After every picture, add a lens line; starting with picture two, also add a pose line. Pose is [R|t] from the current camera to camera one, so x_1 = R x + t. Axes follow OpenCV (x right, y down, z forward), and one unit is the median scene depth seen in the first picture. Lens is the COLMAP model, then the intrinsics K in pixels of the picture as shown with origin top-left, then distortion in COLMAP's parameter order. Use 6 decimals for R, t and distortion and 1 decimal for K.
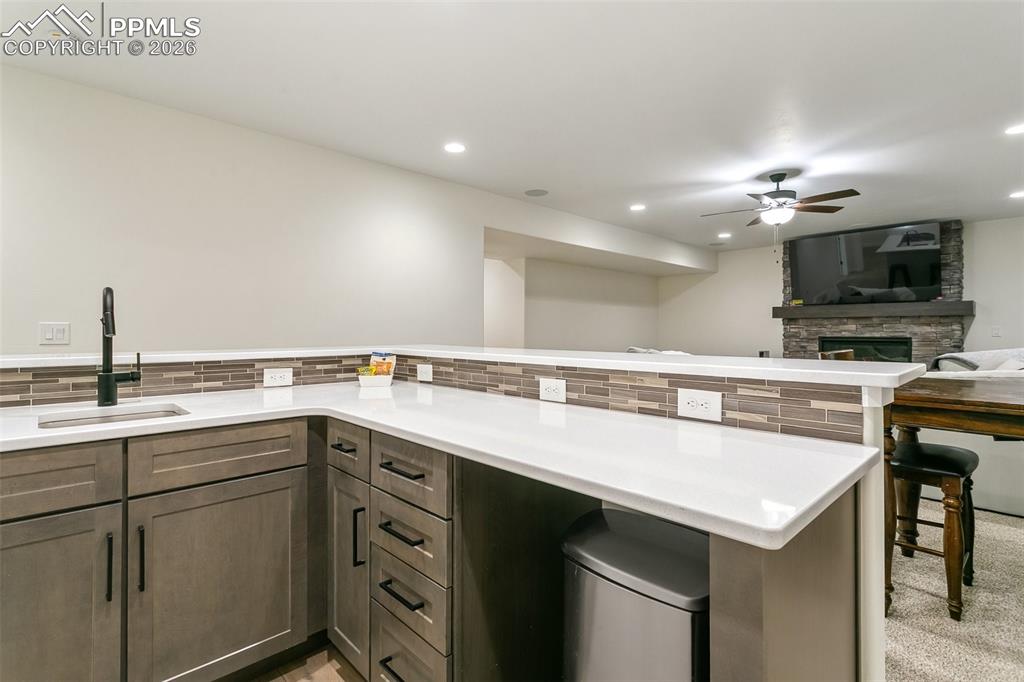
lens RADIAL K [[486.1, 0, 510.7], [0, 486.1, 334.2], [0, 0, 1]] dist [0.005885, 0.001218]
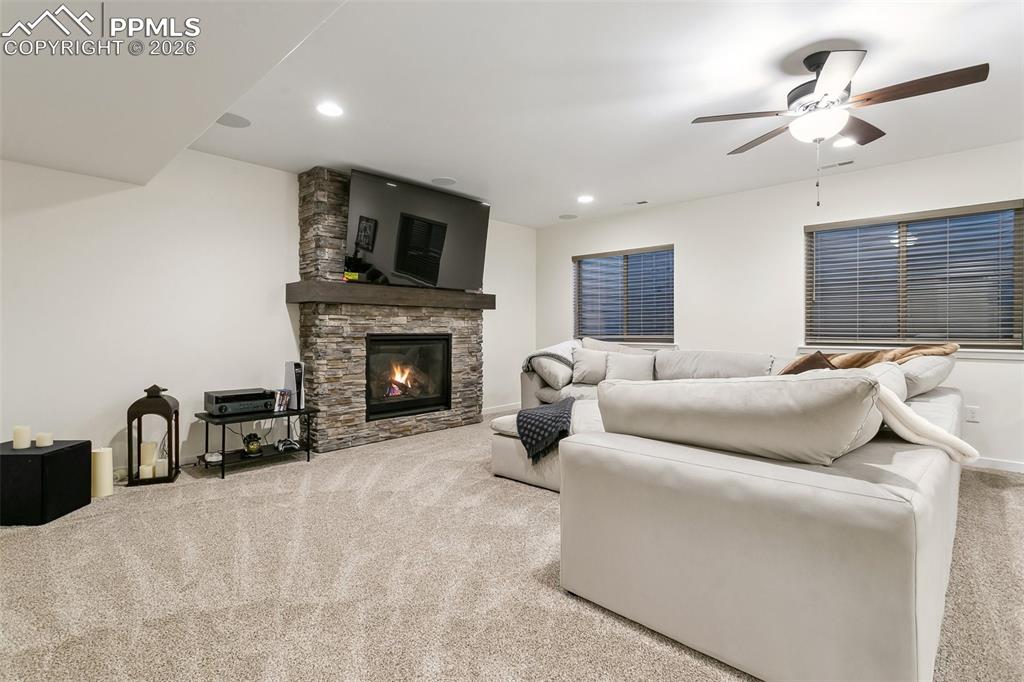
lens RADIAL K [[486.1, 0, 506.0], [0, 486.1, 335.7], [0, 0, 1]] dist [0.005885, 0.001218]
pose [[-0.040057, -0.013441, 0.999107, -0.007497], [0.003250, 0.999902, 0.013582, -0.000625], [-0.999192, 0.003792, -0.040009, 0.874908]]
